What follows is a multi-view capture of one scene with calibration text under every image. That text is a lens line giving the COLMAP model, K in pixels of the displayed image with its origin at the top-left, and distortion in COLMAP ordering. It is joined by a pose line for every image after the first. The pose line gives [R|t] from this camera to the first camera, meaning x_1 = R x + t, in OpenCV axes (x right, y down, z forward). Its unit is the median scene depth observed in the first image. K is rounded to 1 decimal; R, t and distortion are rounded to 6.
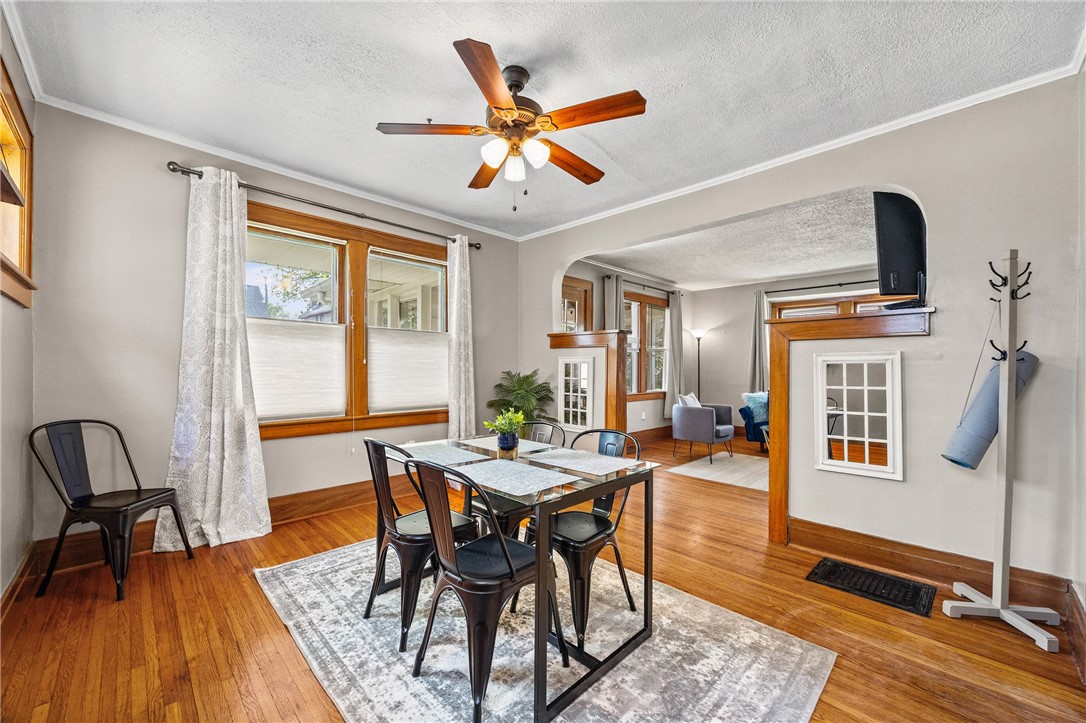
lens RADIAL K [[419.4, 0, 552.7], [0, 419.4, 366.5], [0, 0, 1]] dist [0.000455, 0.000047]
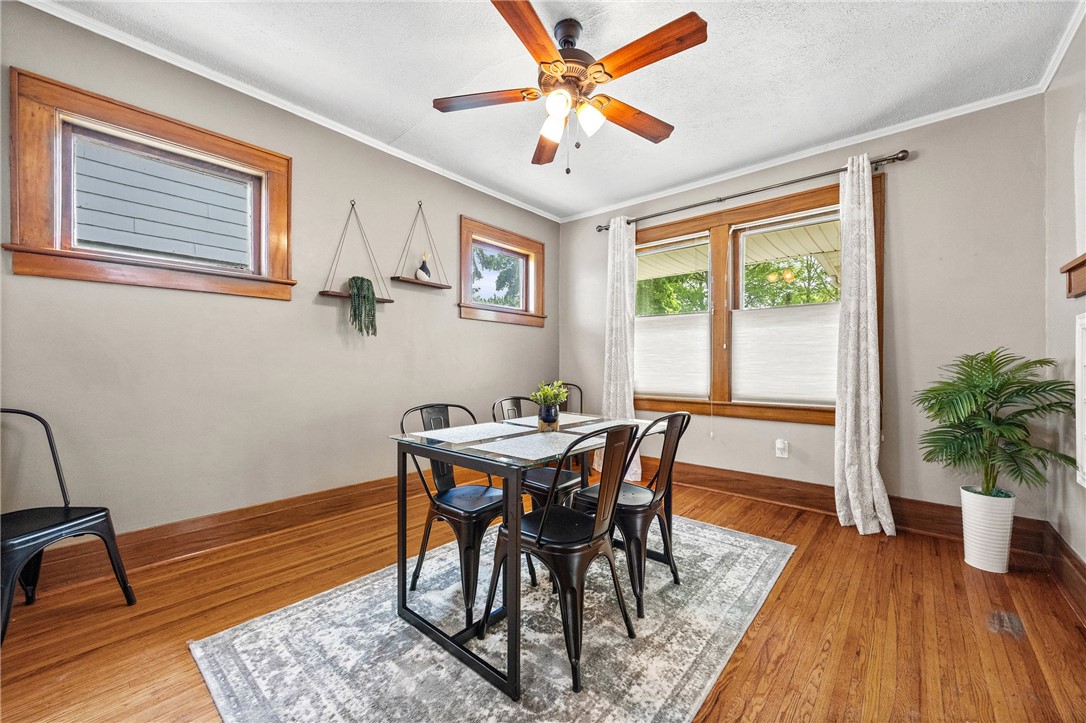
lens RADIAL K [[419.4, 0, 552.7], [0, 419.4, 366.5], [0, 0, 1]] dist [0.000455, 0.000047]
pose [[0.074299, -0.002108, -0.997234, 0.663510], [-0.000868, 0.999997, -0.002179, 0.049597], [0.997236, 0.001028, 0.074297, 0.701699]]
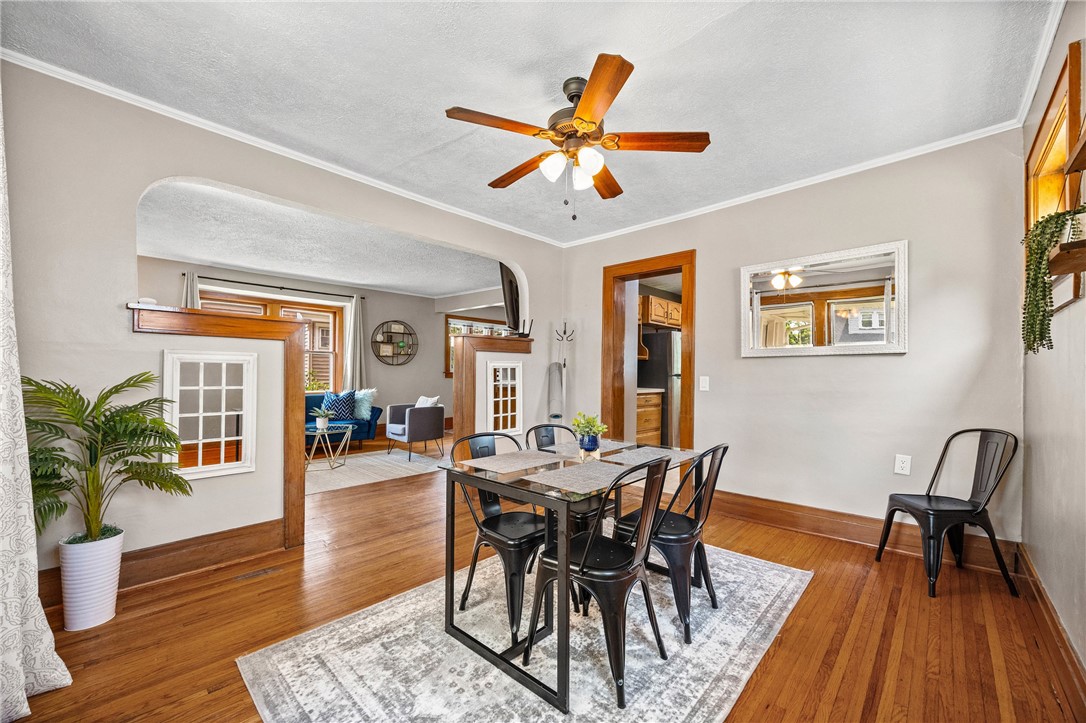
lens RADIAL K [[422.7, 0, 543.8], [0, 422.7, 374.5], [0, 0, 1]] dist [-0.002609, -0.000135]
pose [[-0.017617, -0.013850, 0.999749, -0.877048], [-0.010503, 0.999851, 0.013666, -0.005898], [-0.999790, -0.010259, -0.017760, 0.852816]]
